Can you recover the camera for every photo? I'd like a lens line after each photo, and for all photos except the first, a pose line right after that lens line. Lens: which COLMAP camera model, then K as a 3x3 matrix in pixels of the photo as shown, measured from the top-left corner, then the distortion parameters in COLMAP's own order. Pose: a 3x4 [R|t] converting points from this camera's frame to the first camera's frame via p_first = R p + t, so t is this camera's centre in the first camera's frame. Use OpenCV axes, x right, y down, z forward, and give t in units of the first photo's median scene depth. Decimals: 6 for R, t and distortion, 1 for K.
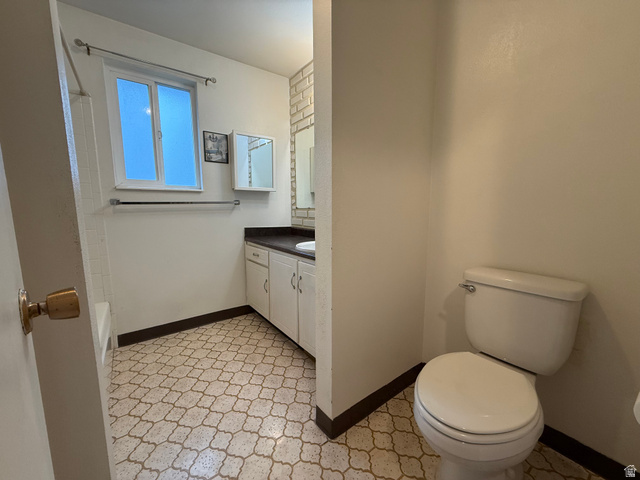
lens RADIAL K [[254.5, 0, 319.2], [0, 254.5, 242.0], [0, 0, 1]] dist [0.000767, 0.000070]
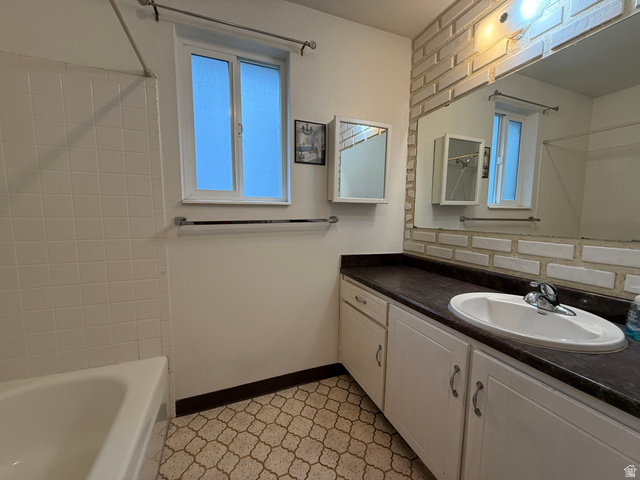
lens RADIAL K [[254.5, 0, 319.2], [0, 254.5, 242.0], [0, 0, 1]] dist [0.000767, 0.000070]
pose [[0.966675, 0.034952, -0.253610, -0.183813], [-0.041408, 0.998939, -0.020162, -0.079427], [0.252636, 0.029992, 0.967097, 0.317415]]
